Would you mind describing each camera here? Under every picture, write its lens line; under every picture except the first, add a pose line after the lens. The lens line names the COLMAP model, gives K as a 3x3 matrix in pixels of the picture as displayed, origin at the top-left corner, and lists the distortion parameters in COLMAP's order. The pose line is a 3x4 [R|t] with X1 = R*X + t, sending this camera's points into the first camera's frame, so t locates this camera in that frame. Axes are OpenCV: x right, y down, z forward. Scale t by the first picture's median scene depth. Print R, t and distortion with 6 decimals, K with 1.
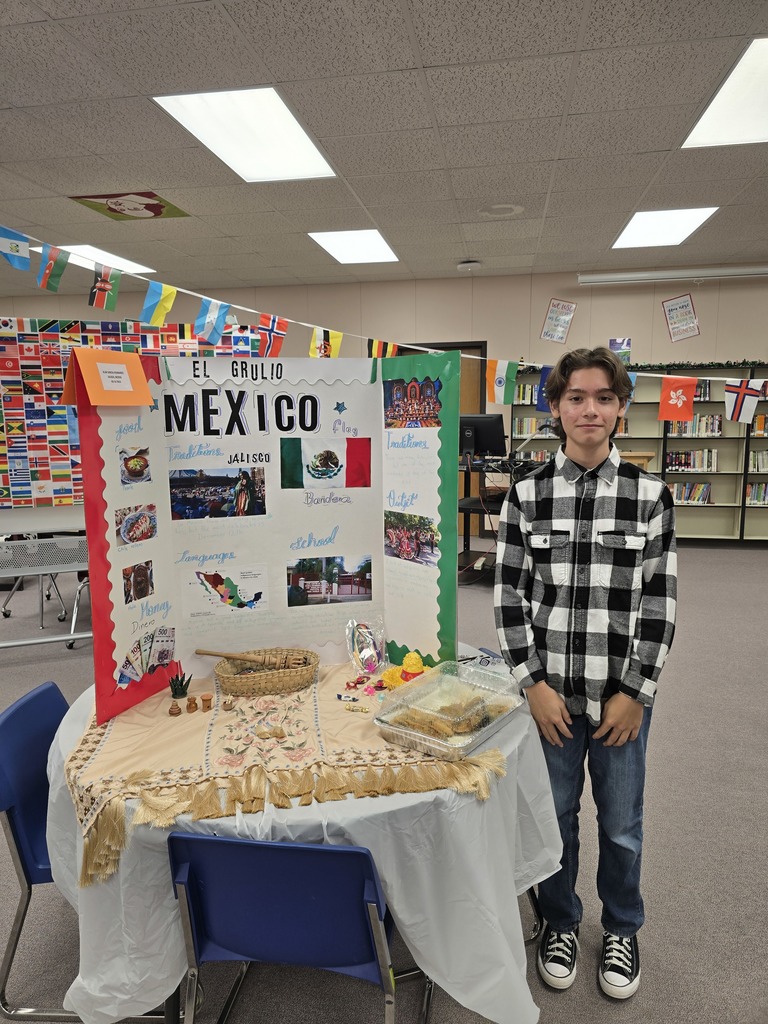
lens RADIAL K [[695.5, 0, 375.1], [0, 695.5, 509.8], [0, 0, 1]] dist [0.048164, -0.005039]
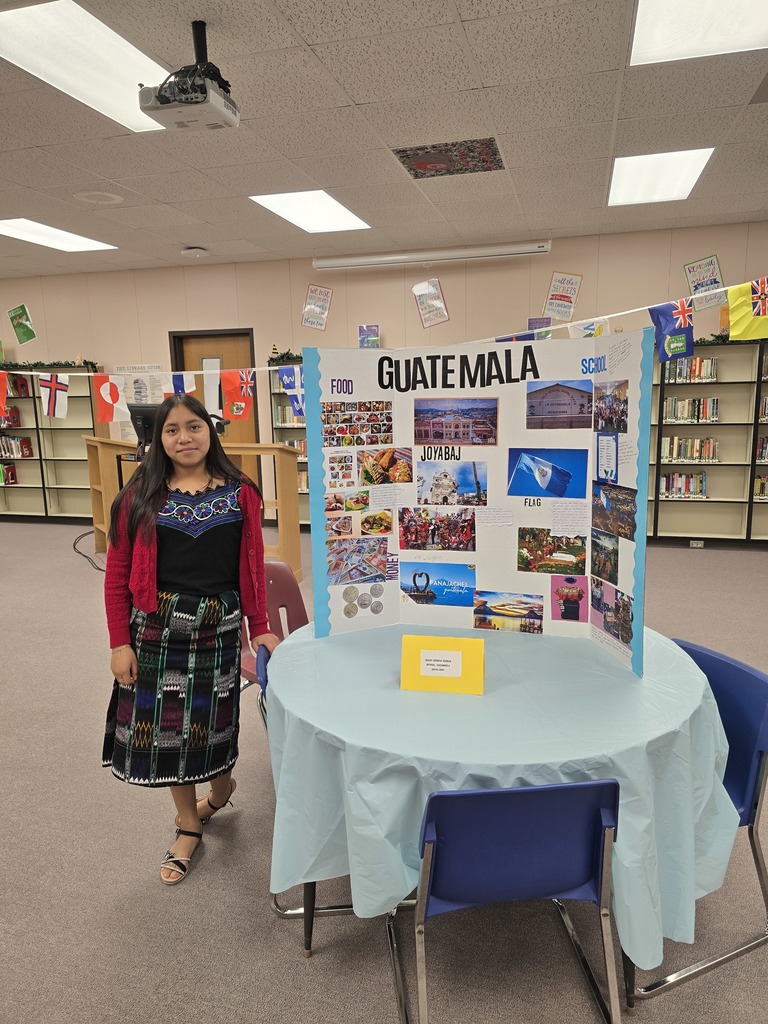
lens RADIAL K [[695.5, 0, 376.4], [0, 695.5, 513.8], [0, 0, 1]] dist [0.048164, -0.005039]
pose [[0.995307, 0.008564, -0.096388, 1.060622], [-0.005854, 0.999581, 0.028364, -0.020009], [0.096590, -0.027667, 0.994940, 0.062486]]
